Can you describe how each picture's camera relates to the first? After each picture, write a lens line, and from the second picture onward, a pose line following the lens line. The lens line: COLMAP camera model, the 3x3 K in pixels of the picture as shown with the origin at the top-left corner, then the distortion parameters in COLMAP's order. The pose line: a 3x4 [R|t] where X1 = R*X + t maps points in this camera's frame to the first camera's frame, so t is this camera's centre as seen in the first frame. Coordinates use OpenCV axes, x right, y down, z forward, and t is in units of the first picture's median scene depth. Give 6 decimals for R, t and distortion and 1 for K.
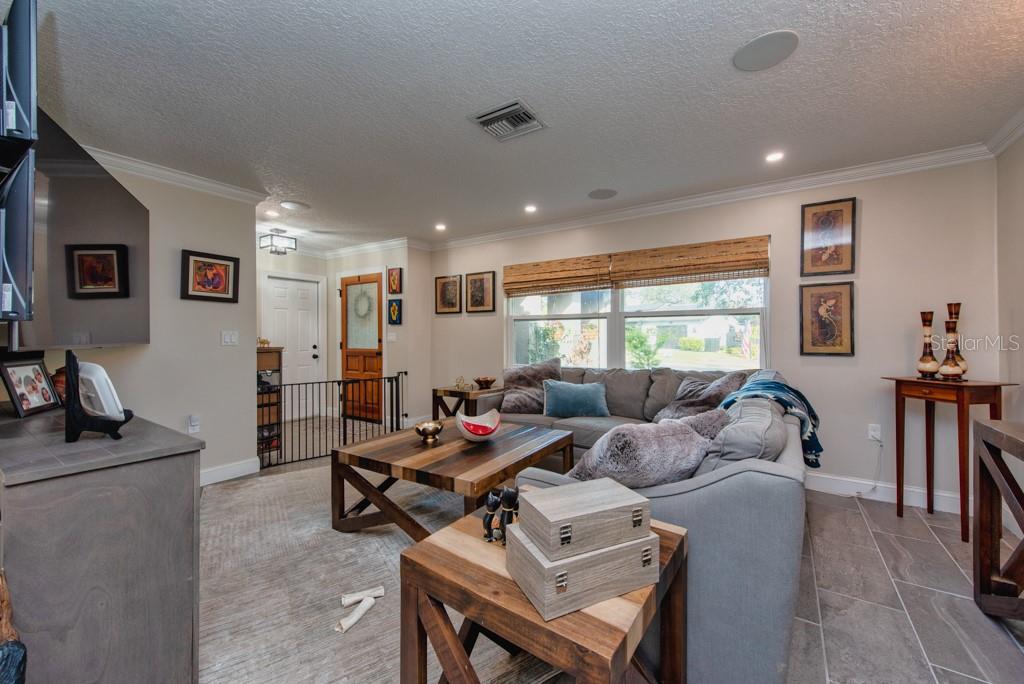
lens RADIAL K [[404.3, 0, 505.4], [0, 404.3, 337.3], [0, 0, 1]] dist [0.014733, -0.003576]
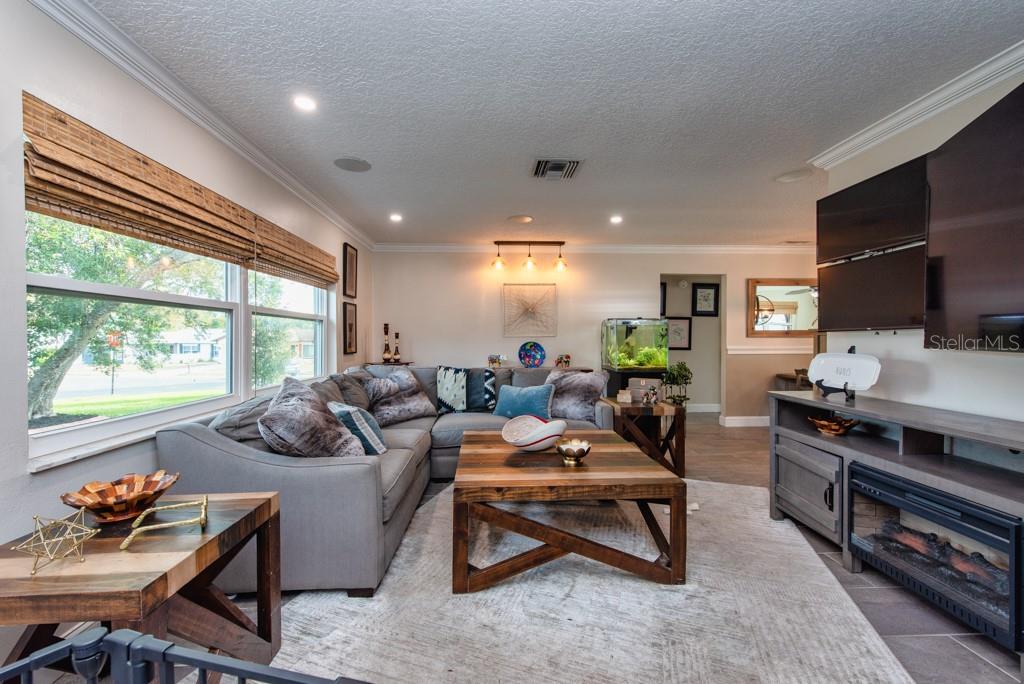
lens RADIAL K [[404.3, 0, 511.6], [0, 404.3, 342.0], [0, 0, 1]] dist [0.014733, -0.003576]
pose [[-0.615459, -0.000248, 0.788169, -0.619688], [0.008870, 0.999934, 0.007241, -0.002108], [-0.788119, 0.011448, -0.615417, 1.301706]]
